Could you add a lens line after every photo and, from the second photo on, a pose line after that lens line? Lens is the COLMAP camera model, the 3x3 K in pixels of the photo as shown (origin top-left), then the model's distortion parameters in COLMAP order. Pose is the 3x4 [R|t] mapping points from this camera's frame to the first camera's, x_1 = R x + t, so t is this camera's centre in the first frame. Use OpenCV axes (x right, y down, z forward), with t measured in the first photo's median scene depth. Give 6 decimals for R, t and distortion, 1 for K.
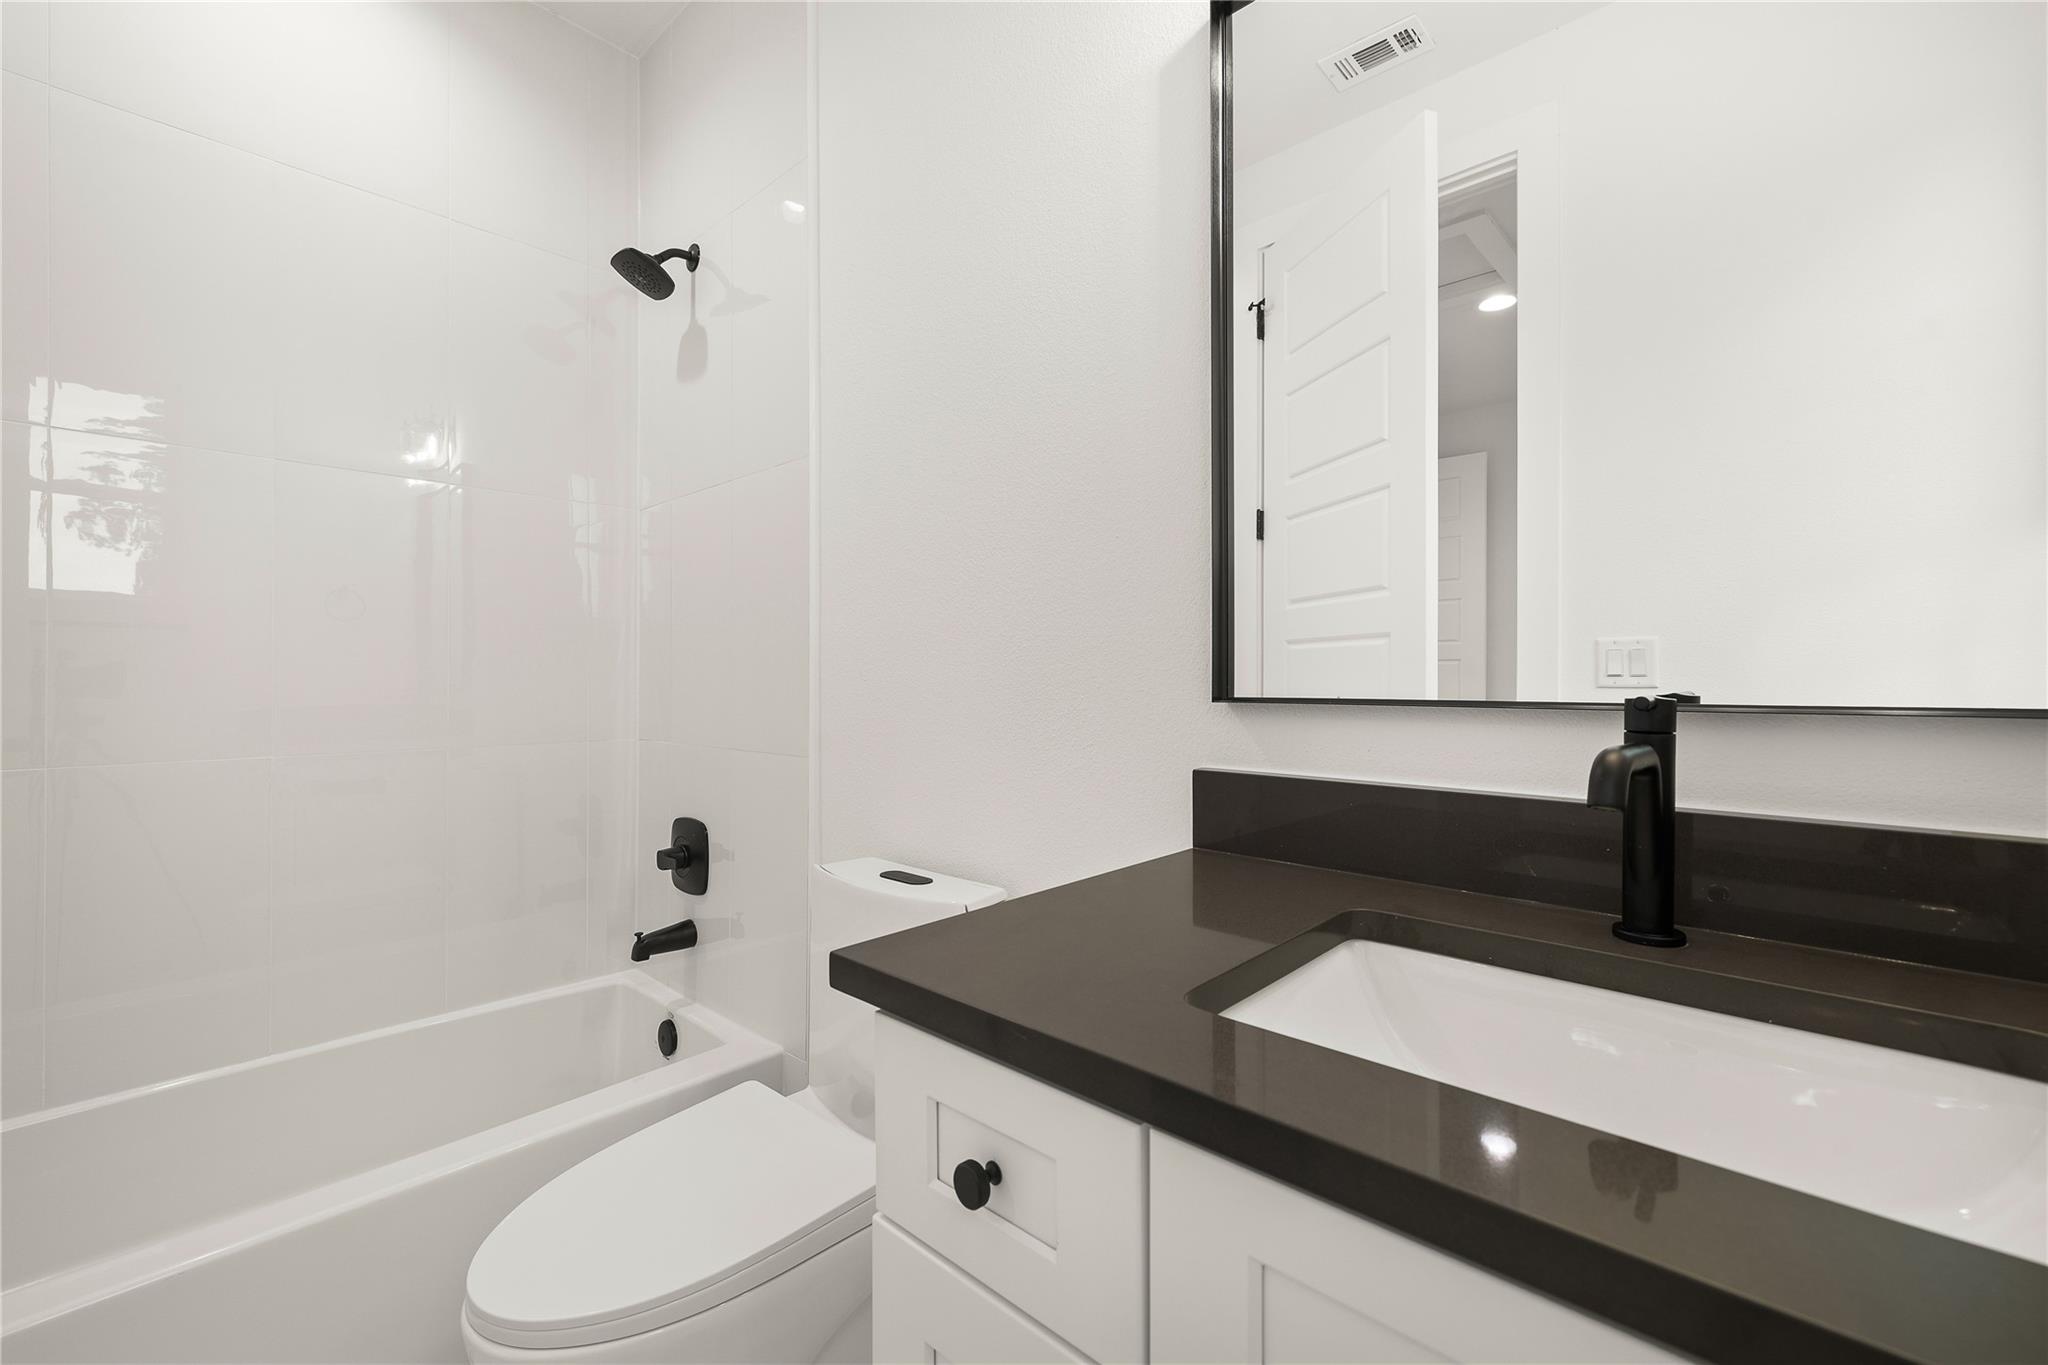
lens RADIAL K [[863.6, 0, 1024.5], [0, 863.6, 684.0], [0, 0, 1]] dist [-0.002444, -0.000216]
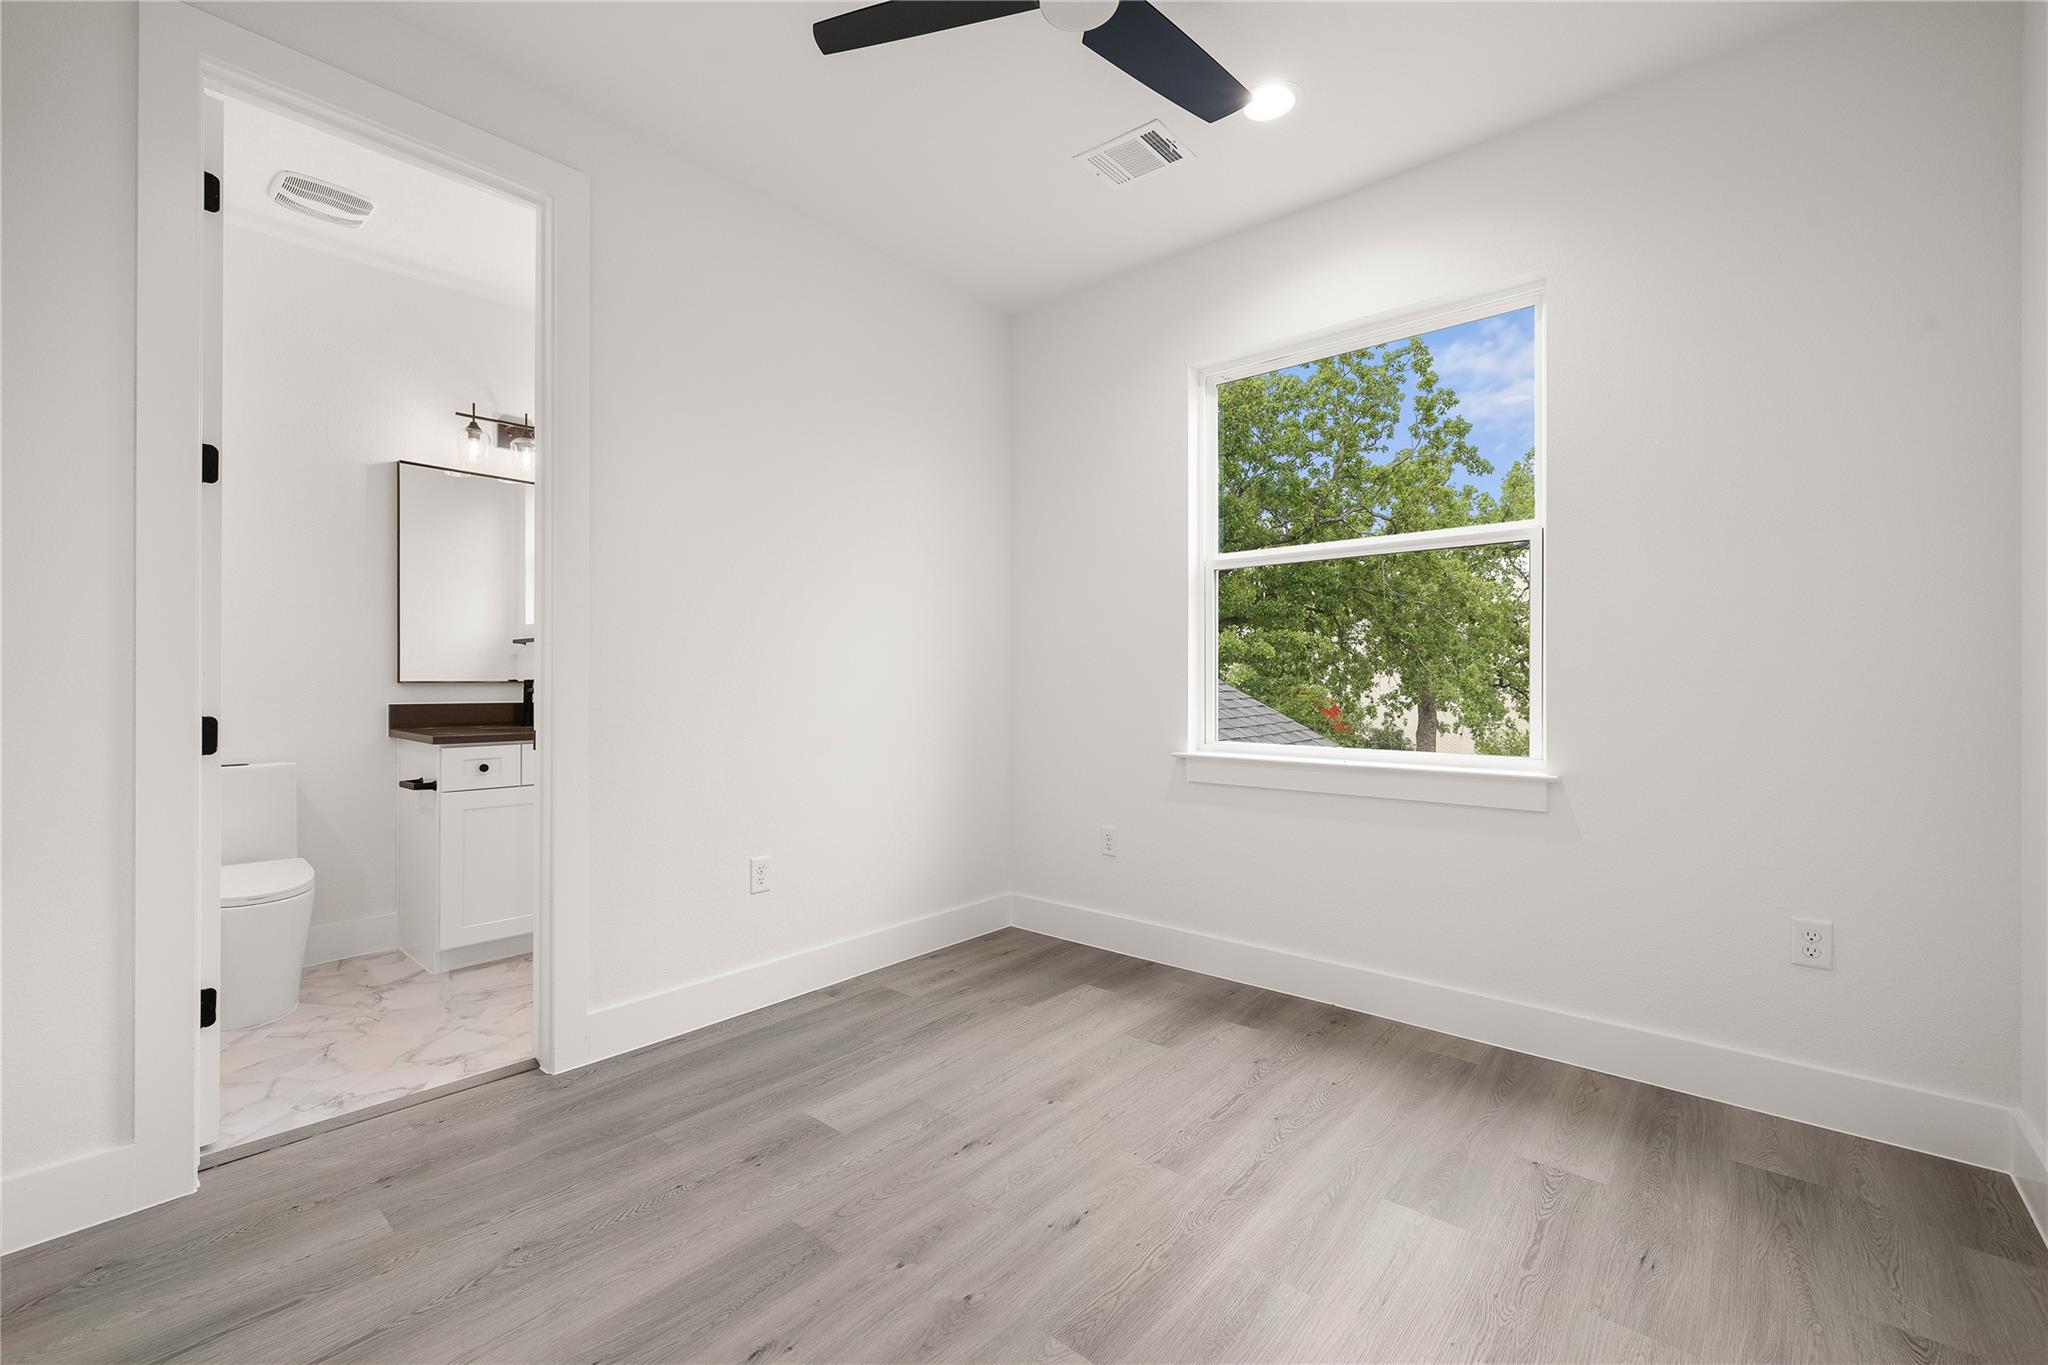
lens RADIAL K [[863.6, 0, 1024.6], [0, 863.6, 684.8], [0, 0, 1]] dist [-0.002444, -0.000216]
pose [[-0.040499, 0.003770, 0.999172, -3.175130], [-0.002976, 0.999988, -0.003893, 0.029997], [-0.999175, -0.003131, -0.040487, -1.242963]]
